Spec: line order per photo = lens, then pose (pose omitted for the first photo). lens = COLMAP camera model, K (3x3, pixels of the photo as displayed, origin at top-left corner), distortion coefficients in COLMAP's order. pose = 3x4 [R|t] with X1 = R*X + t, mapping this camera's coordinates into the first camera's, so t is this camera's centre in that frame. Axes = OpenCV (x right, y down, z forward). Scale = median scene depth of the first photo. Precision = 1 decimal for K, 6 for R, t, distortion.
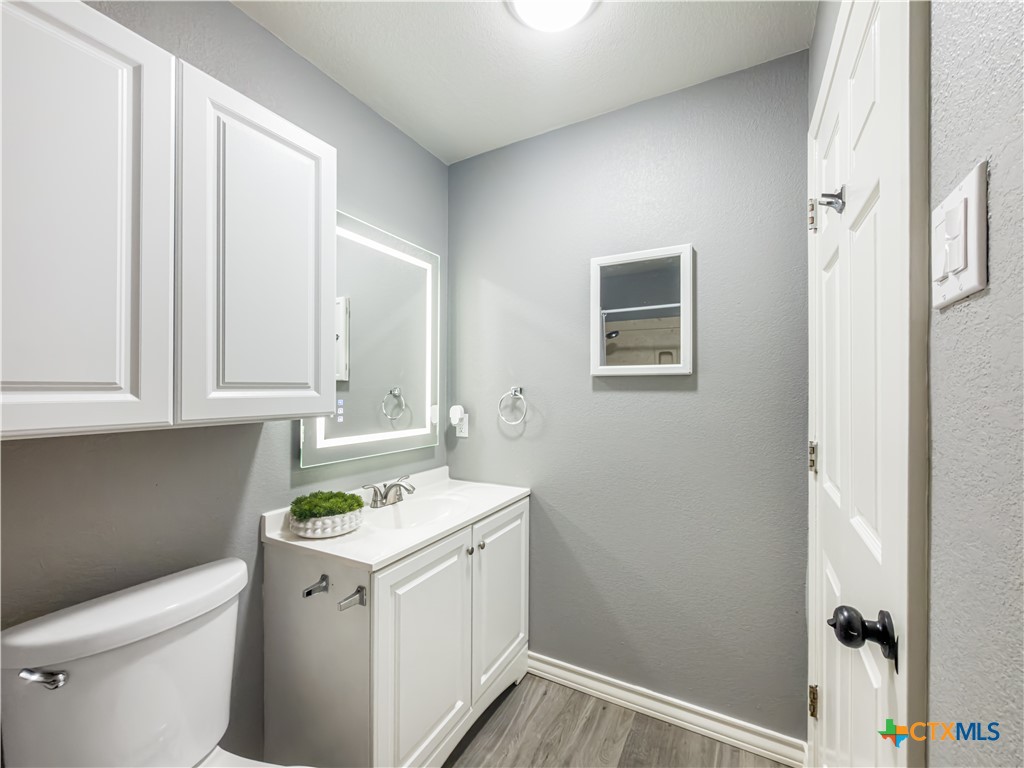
lens RADIAL K [[410.5, 0, 529.9], [0, 410.5, 387.3], [0, 0, 1]] dist [0.000027, -0.000001]
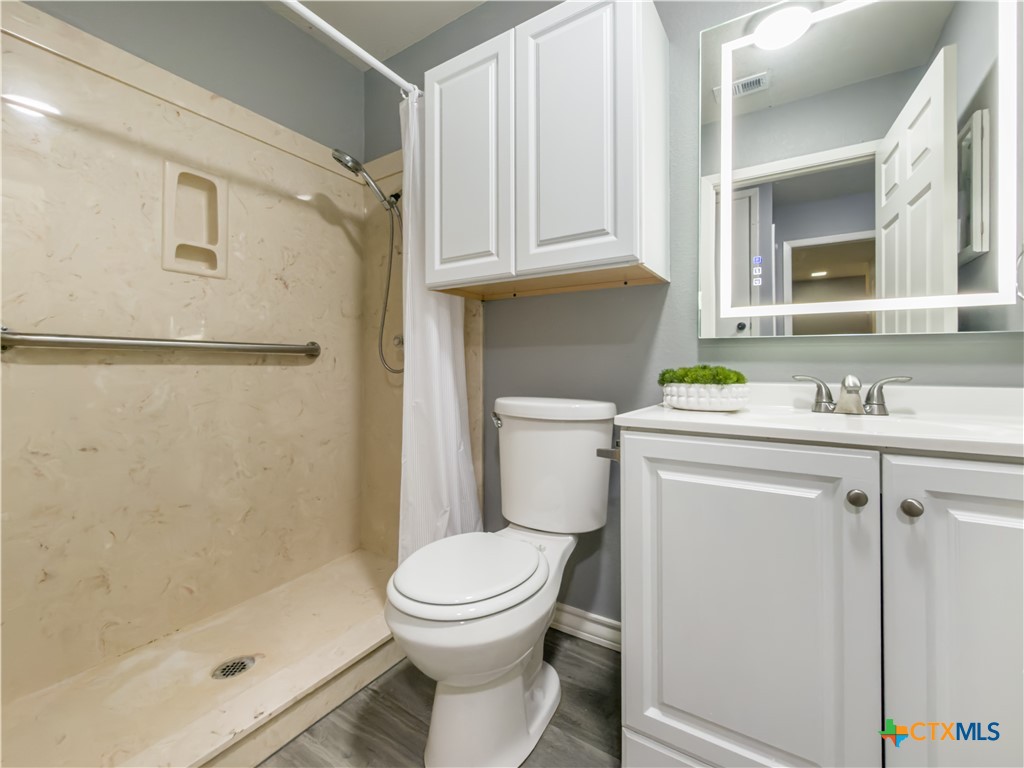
lens RADIAL K [[431.3, 0, 513.3], [0, 431.3, 367.3], [0, 0, 1]] dist [0.000545, 0.000071]
pose [[-0.098369, 0.001581, -0.995149, 0.504791], [0.004695, 0.999988, 0.001125, 0.307276], [0.995139, -0.004562, -0.098375, 0.823450]]
